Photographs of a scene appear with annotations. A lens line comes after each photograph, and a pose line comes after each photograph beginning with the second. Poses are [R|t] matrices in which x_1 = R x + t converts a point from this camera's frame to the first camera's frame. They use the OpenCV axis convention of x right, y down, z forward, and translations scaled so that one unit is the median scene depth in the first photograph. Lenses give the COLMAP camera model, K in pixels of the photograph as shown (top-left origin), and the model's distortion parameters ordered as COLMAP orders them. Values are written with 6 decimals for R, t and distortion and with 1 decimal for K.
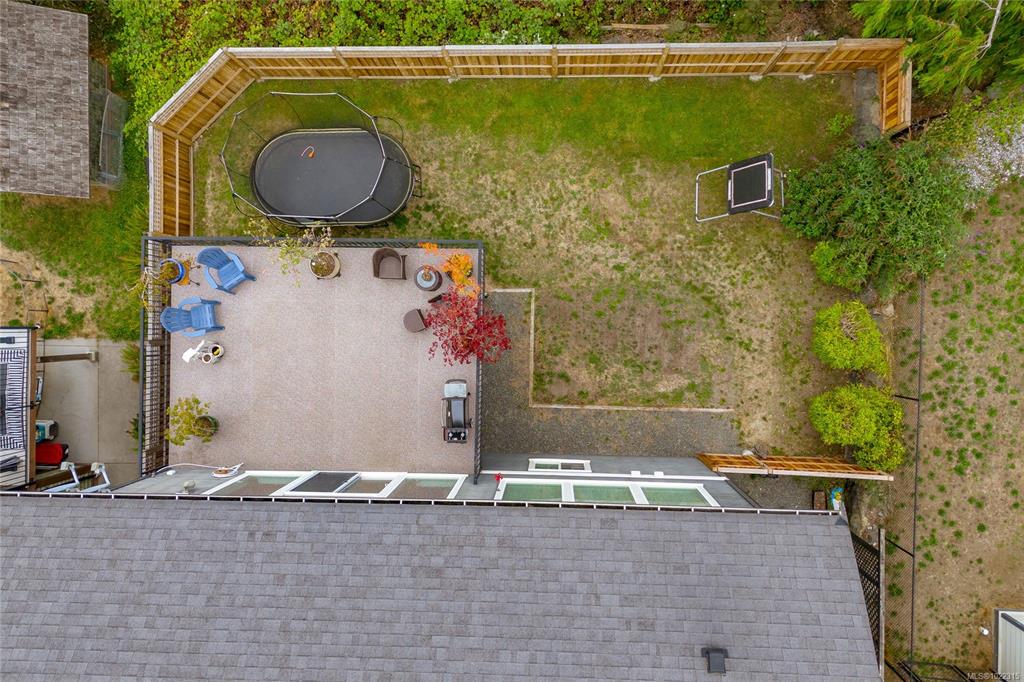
lens RADIAL K [[769.3, 0, 513.2], [0, 769.3, 334.8], [0, 0, 1]] dist [0.032296, -0.007577]
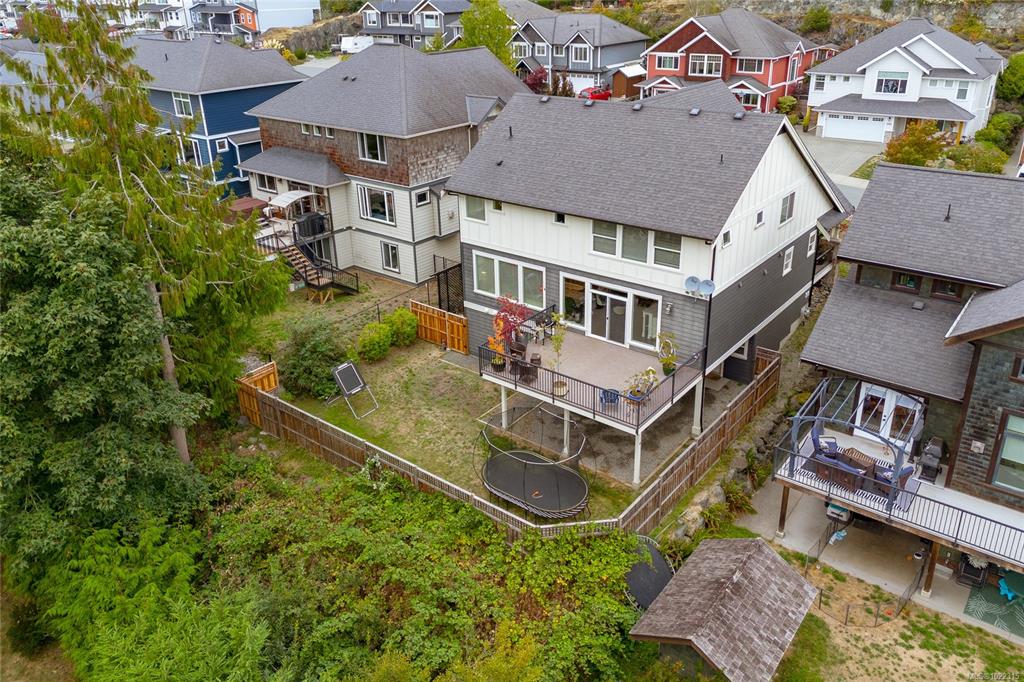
lens RADIAL K [[766.6, 0, 517.1], [0, 766.6, 283.3], [0, 0, 1]] dist [0.024080, -0.008772]
pose [[-0.791870, -0.157444, 0.590045, -1.022790], [0.607328, -0.304273, 0.733874, -1.190785], [0.063991, 0.939483, 0.336565, 0.202684]]
